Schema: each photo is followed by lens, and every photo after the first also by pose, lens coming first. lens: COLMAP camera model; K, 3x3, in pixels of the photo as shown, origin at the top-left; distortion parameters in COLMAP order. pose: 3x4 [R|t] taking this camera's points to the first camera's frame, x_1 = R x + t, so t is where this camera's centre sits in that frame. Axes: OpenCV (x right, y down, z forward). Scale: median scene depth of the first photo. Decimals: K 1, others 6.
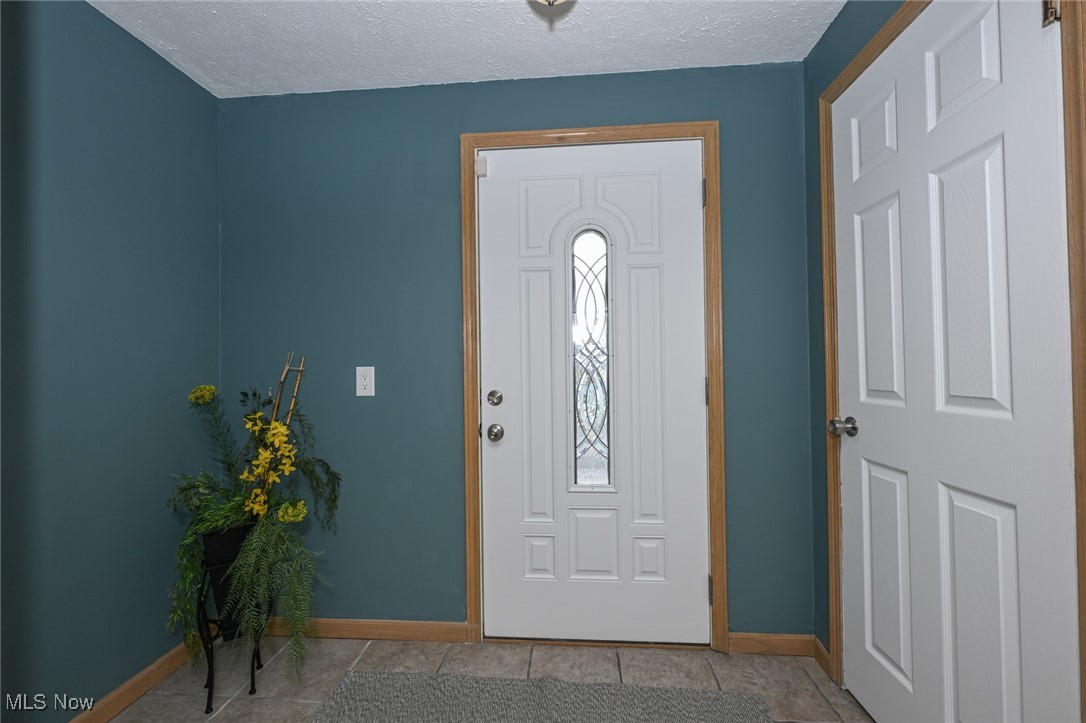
lens RADIAL K [[437.5, 0, 543.4], [0, 437.5, 360.4], [0, 0, 1]] dist [-0.002116, 0.000045]
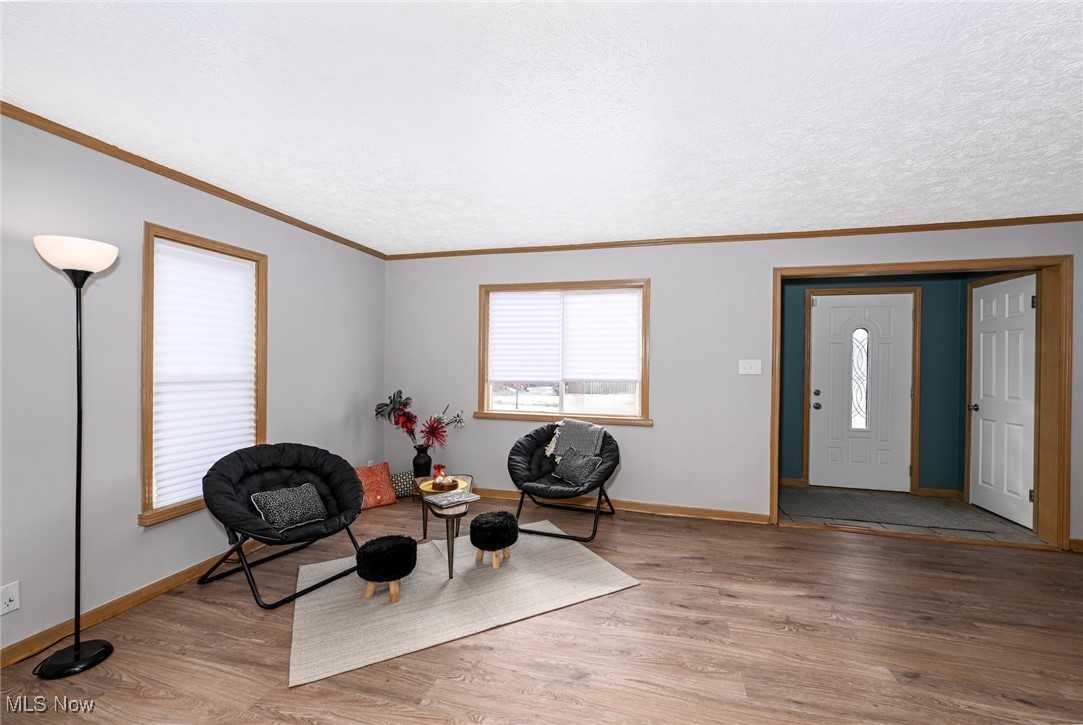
lens RADIAL K [[436.3, 0, 548.8], [0, 436.3, 364.8], [0, 0, 1]] dist [-0.002116, 0.000045]
pose [[0.983945, 0.028168, -0.176236, -1.267827], [-0.025910, 0.999550, 0.015098, -0.078396], [0.176582, -0.010290, 0.984232, -1.873158]]
